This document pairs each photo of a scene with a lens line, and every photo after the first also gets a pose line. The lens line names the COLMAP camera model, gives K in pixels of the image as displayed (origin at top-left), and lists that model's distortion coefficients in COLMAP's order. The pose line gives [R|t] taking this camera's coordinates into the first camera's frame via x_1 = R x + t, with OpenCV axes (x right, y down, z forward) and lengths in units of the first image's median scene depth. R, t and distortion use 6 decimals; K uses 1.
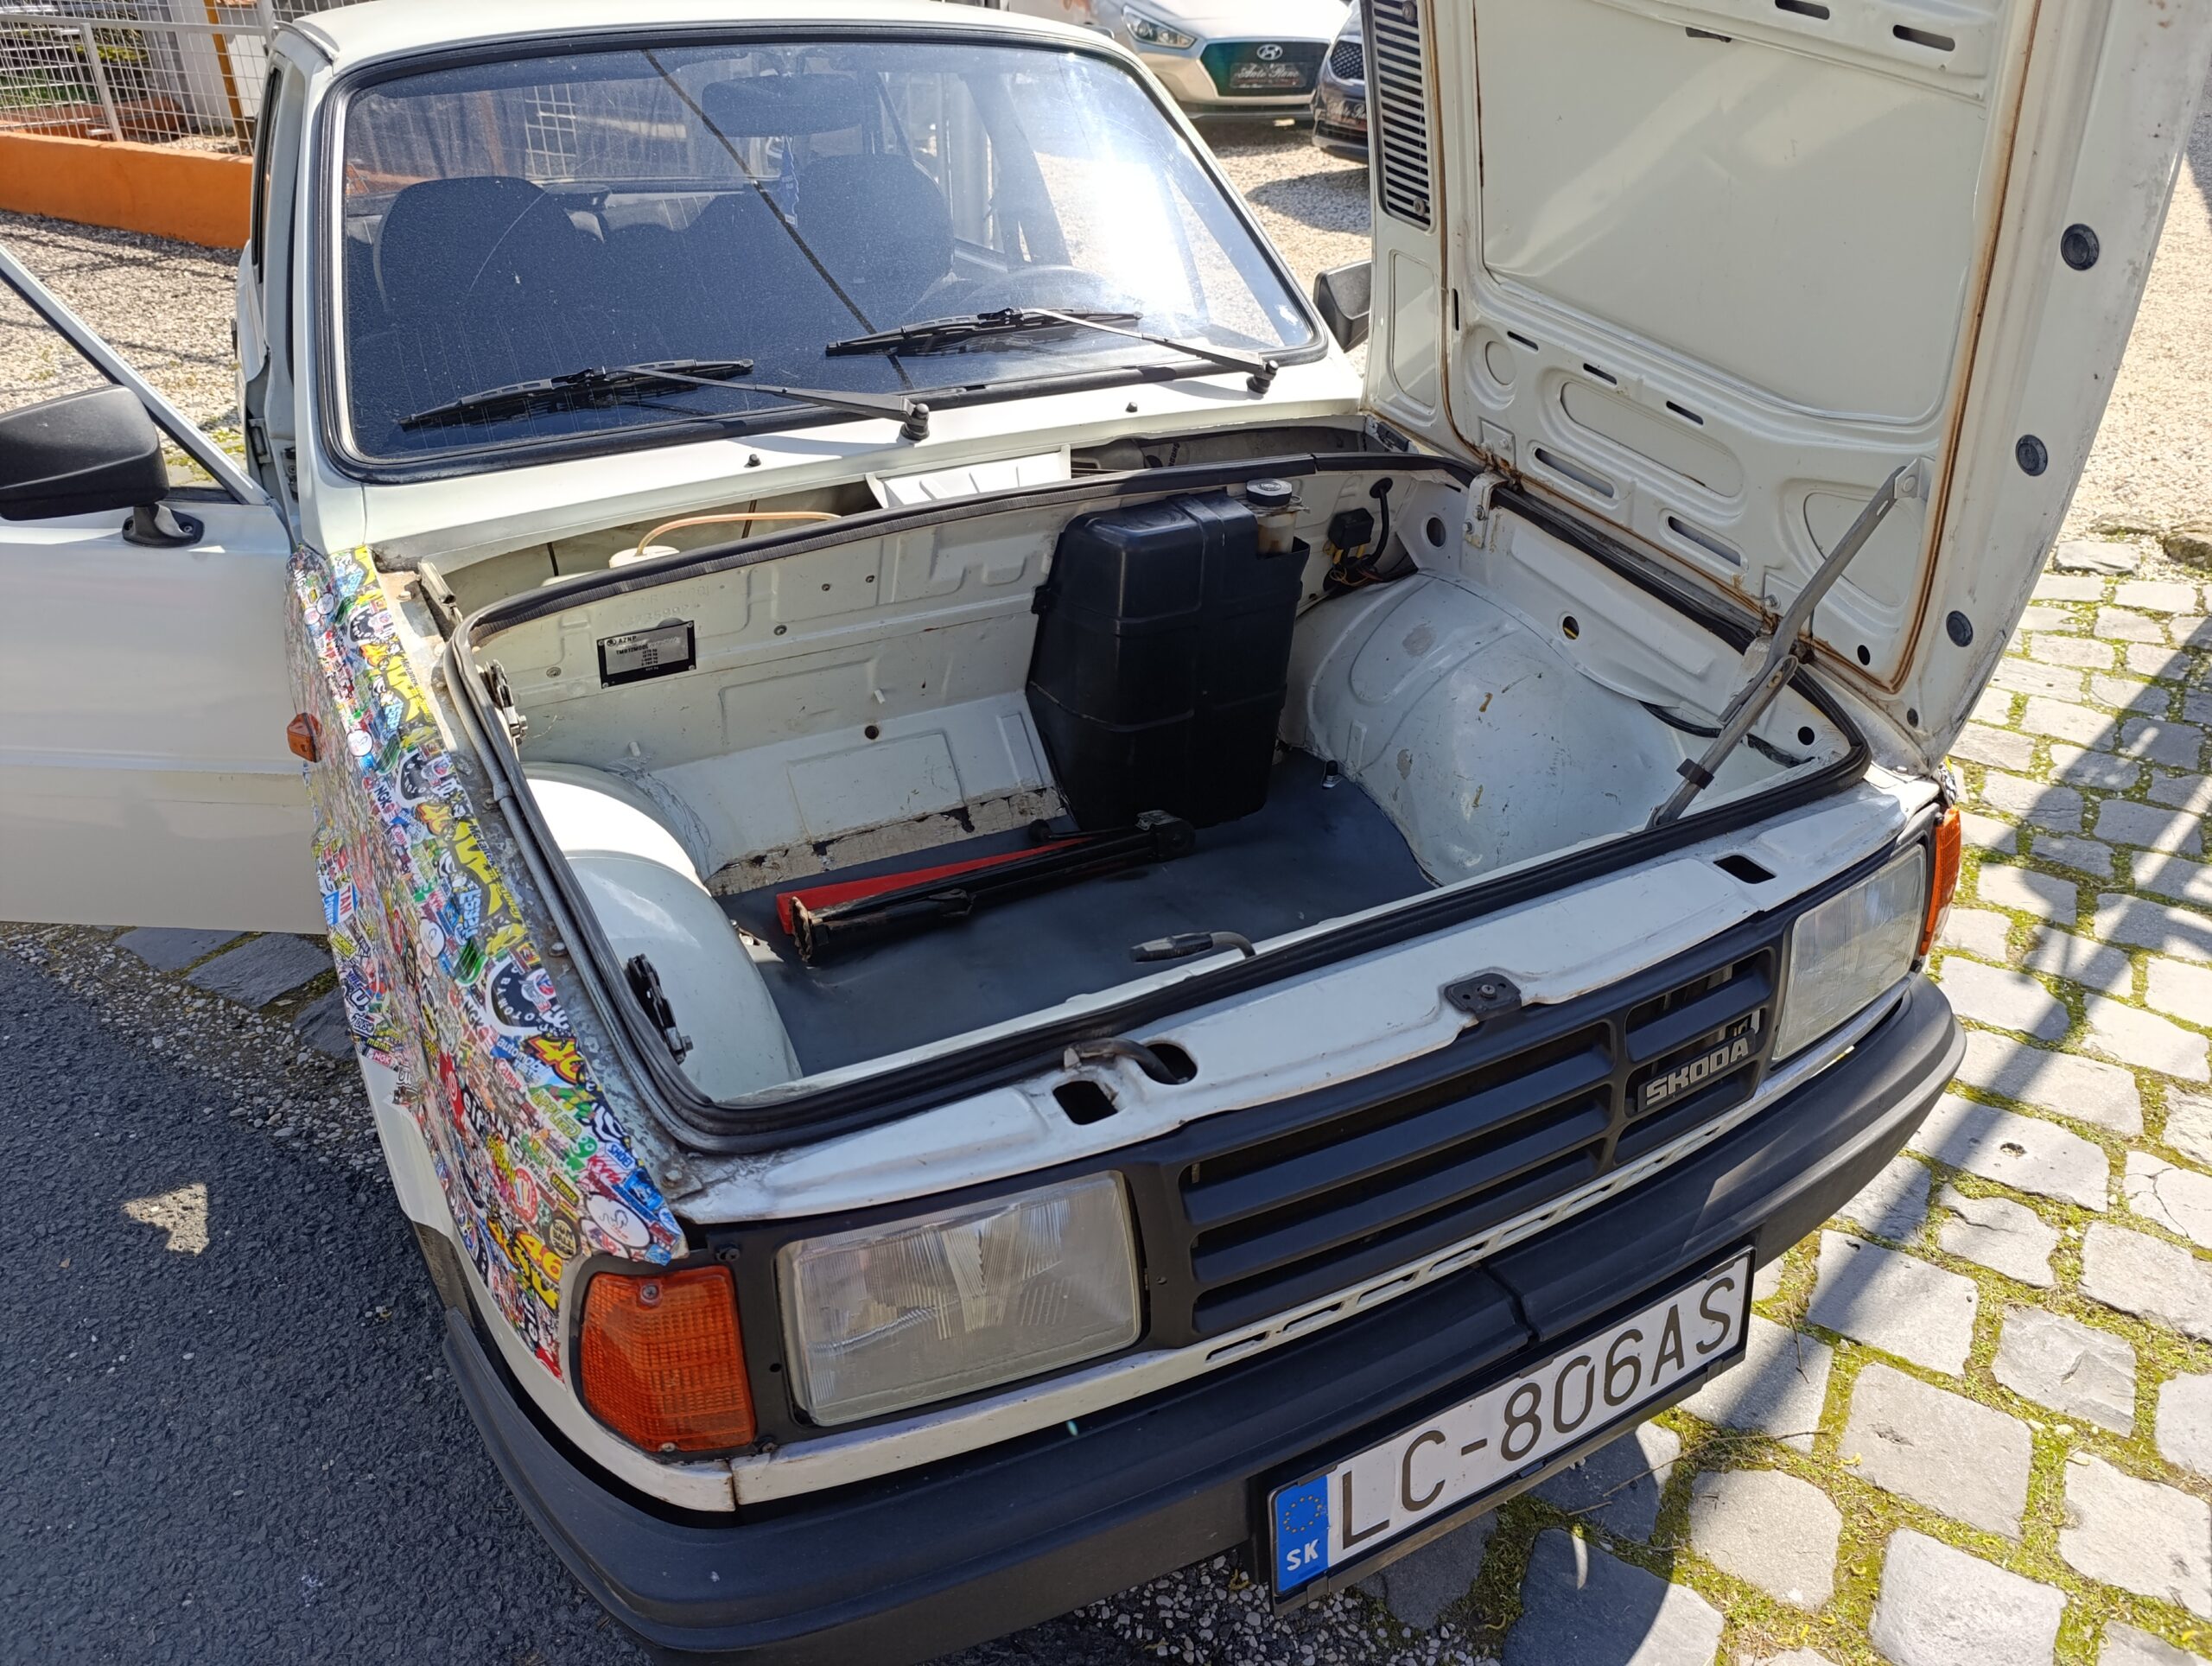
lens RADIAL K [[1490.9, 0, 1113.3], [0, 1490.9, 824.6], [0, 0, 1]] dist [0.069927, -0.130800]
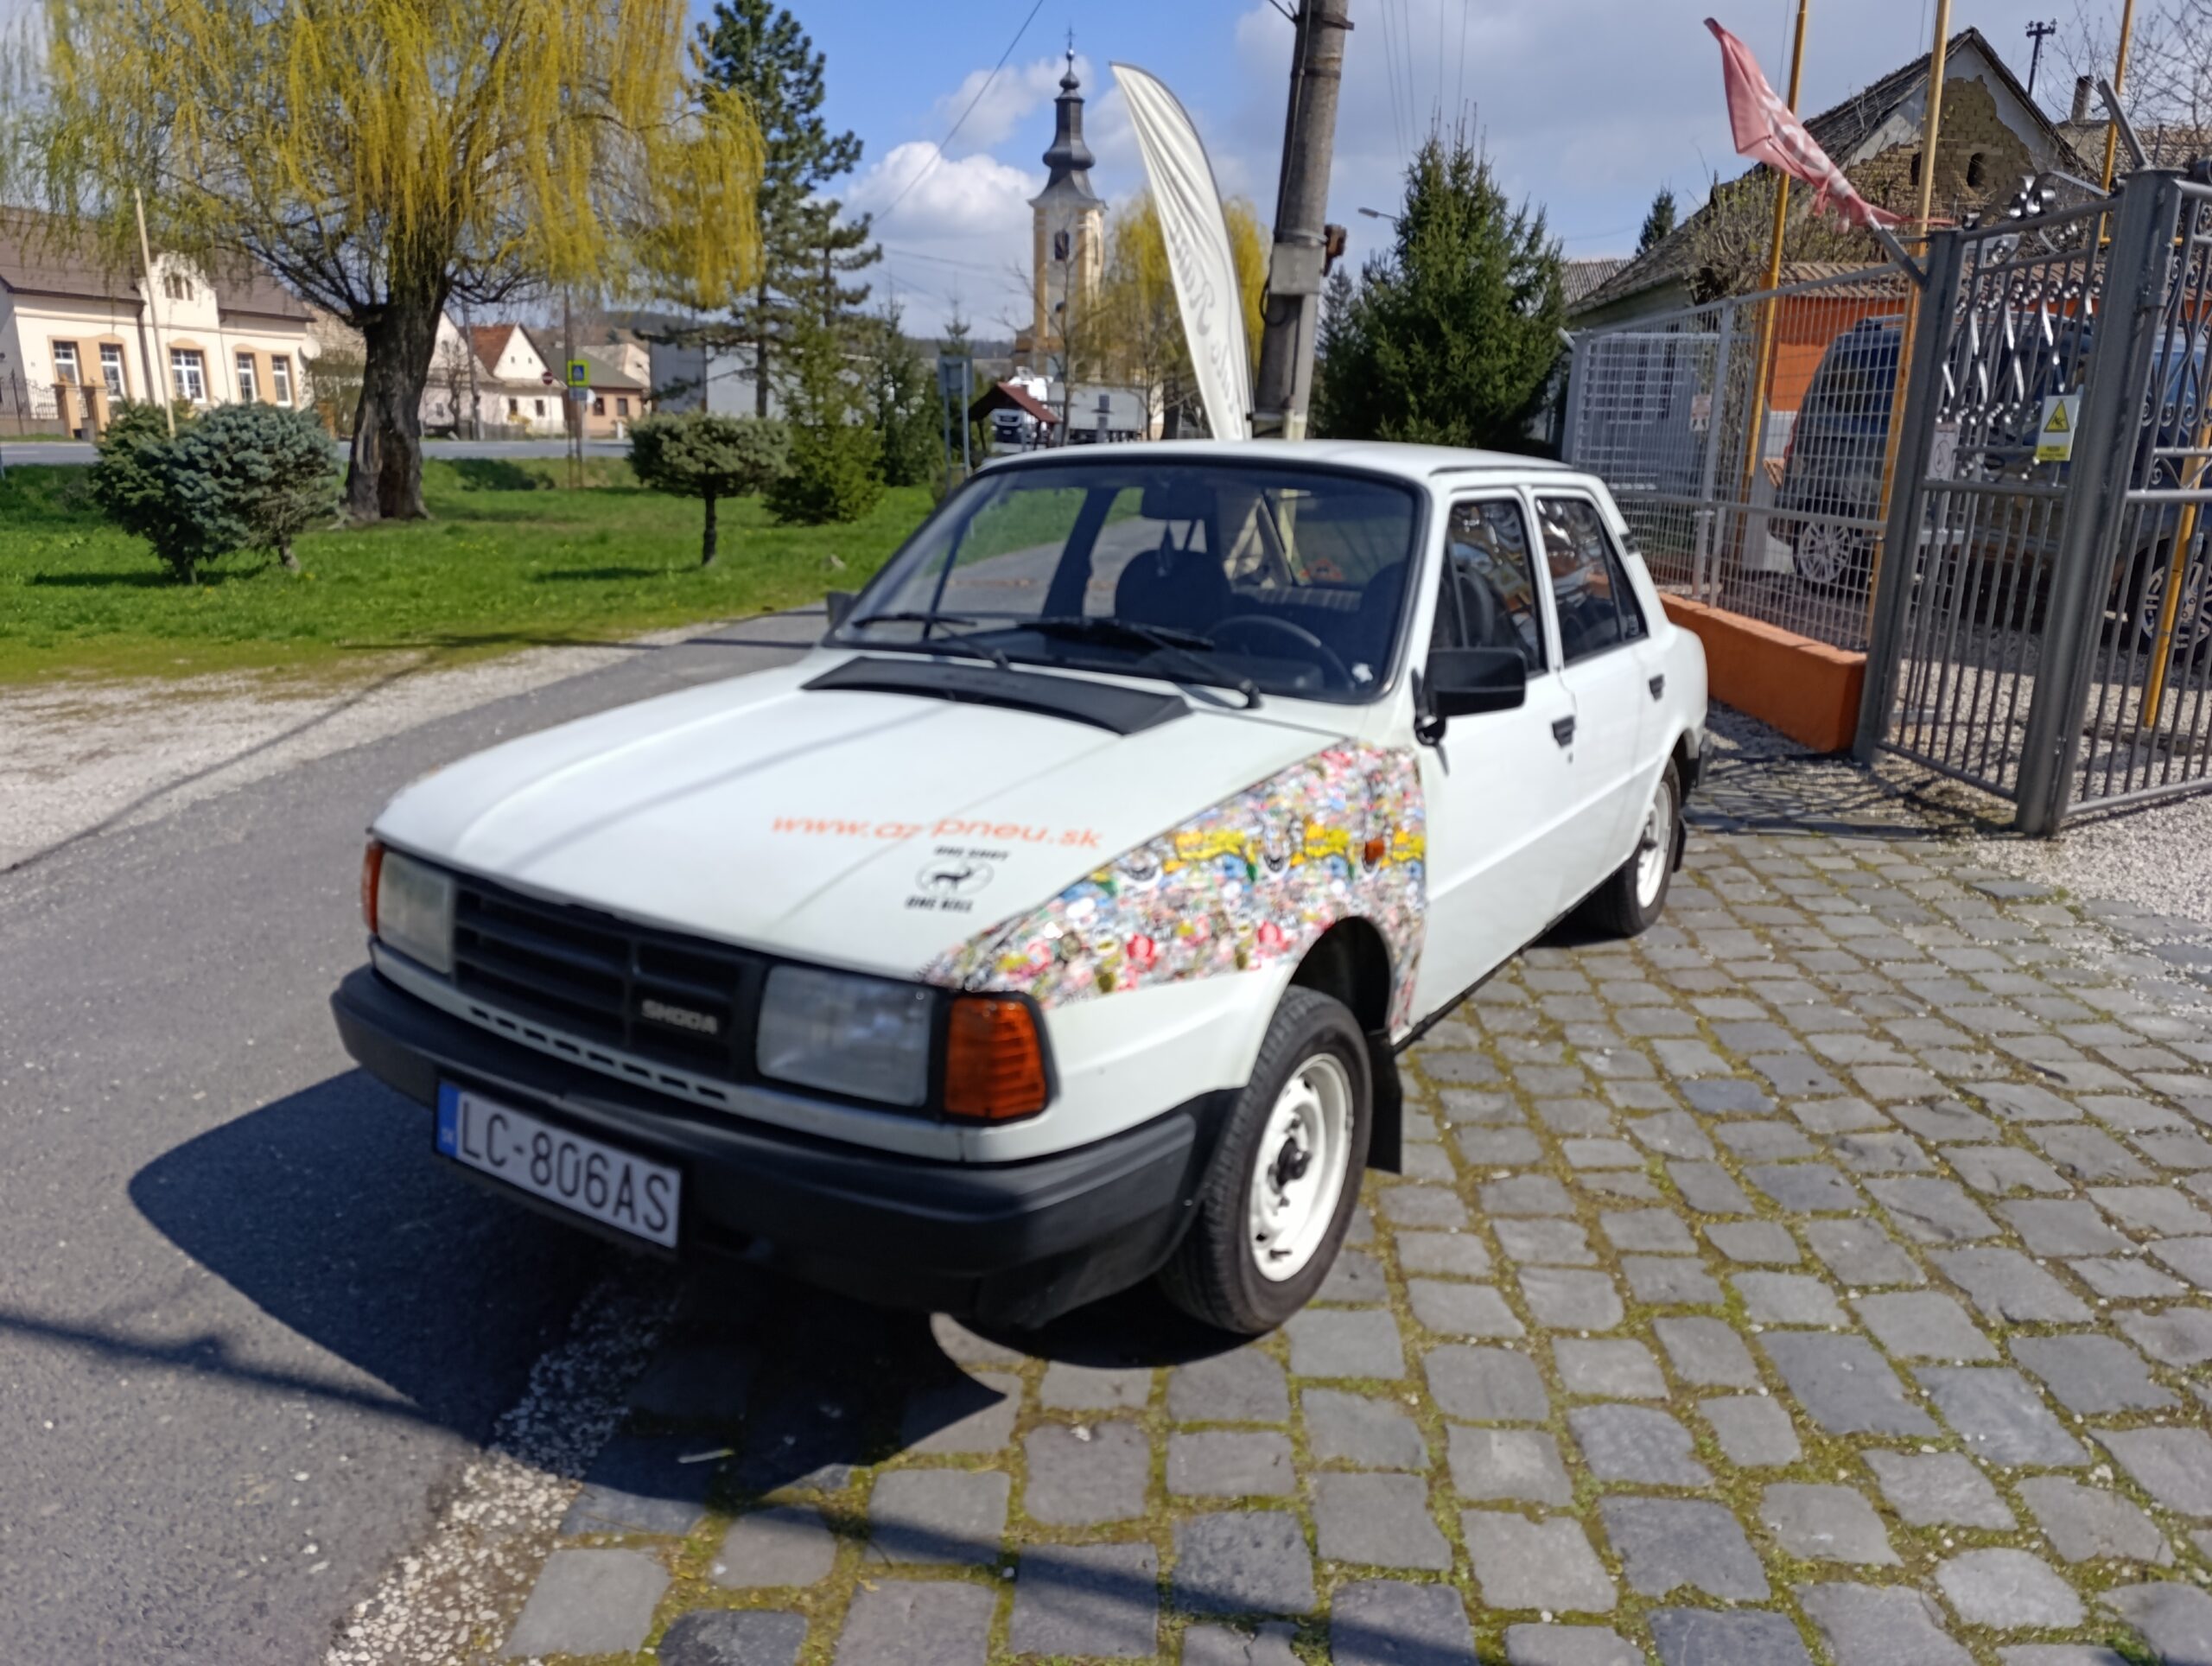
lens RADIAL K [[1481.8, 0, 1110.8], [0, 1481.8, 845.2], [0, 0, 1]] dist [0.045650, -0.051224]
pose [[0.473483, 0.225468, -0.851456, 1.438778], [-0.452007, 0.891885, -0.015181, -0.134036], [0.755978, 0.392052, 0.524205, 0.351963]]
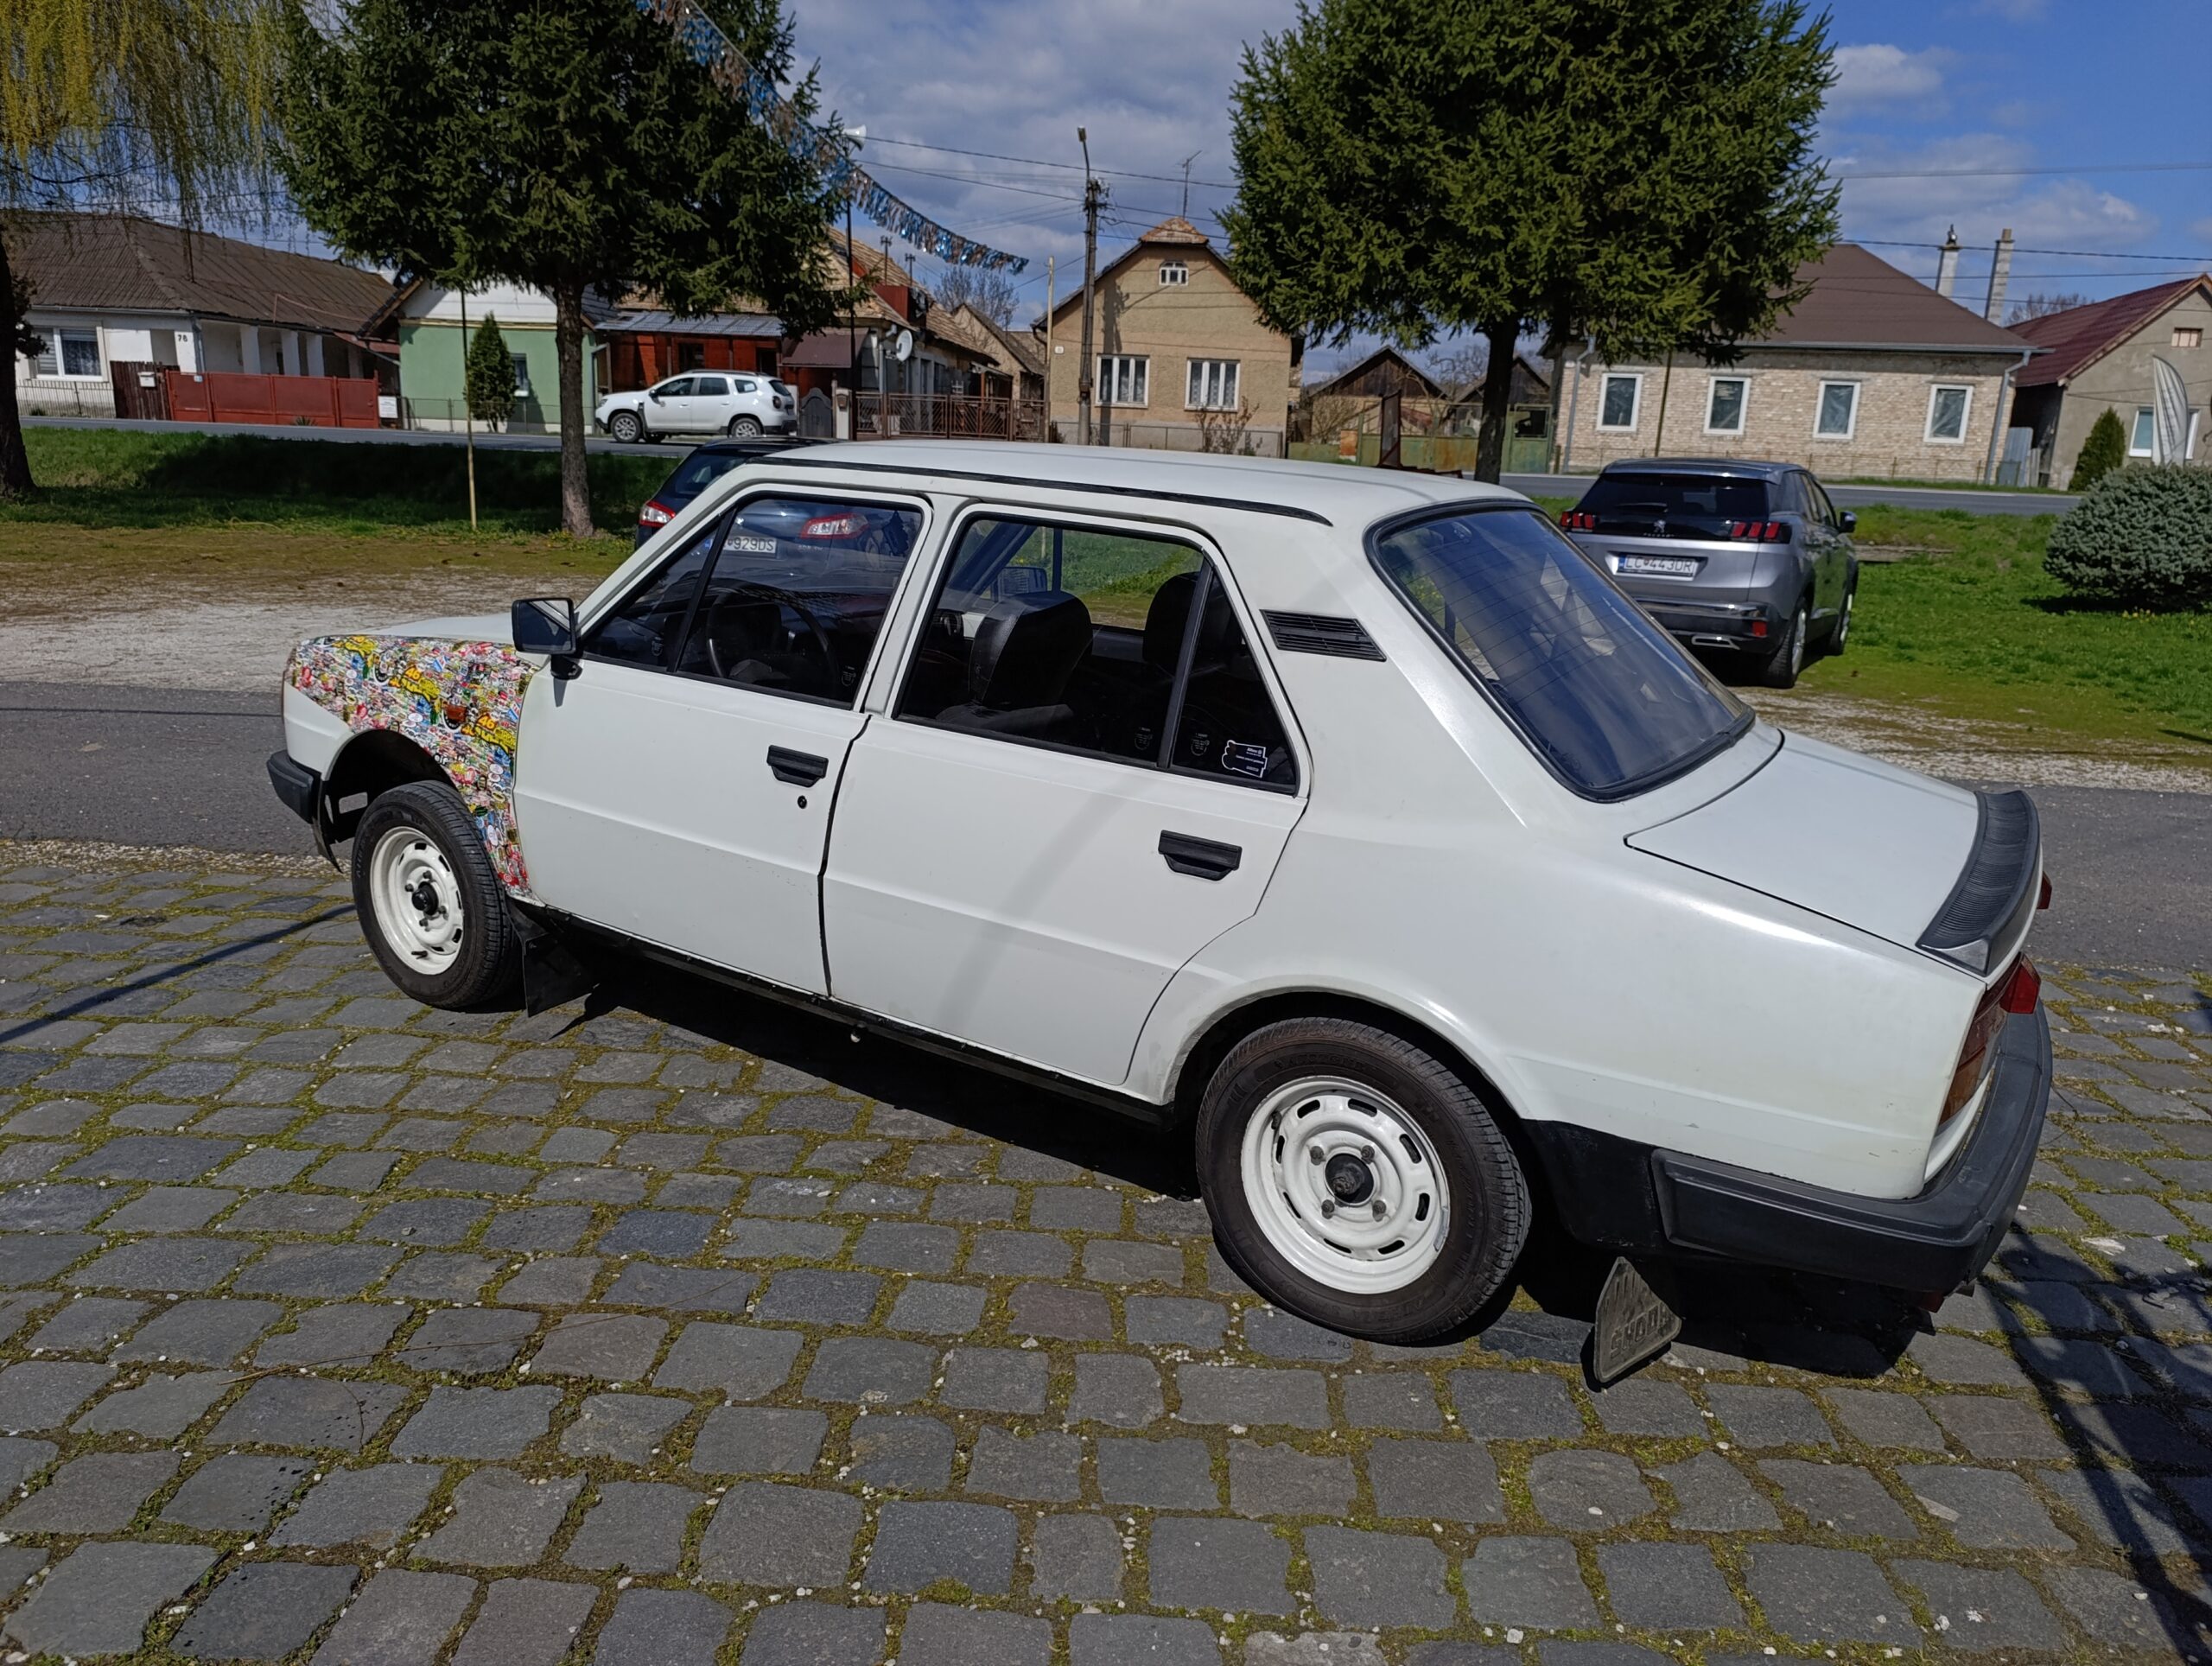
lens RADIAL K [[1496.8, 0, 1098.4], [0, 1496.8, 827.2], [0, 0, 1]] dist [0.026784, -0.046774]
pose [[-0.873260, 0.076067, -0.481280, 0.541883], [-0.291928, 0.709158, 0.641773, -1.718227], [0.390122, 0.700934, -0.597073, 2.979252]]
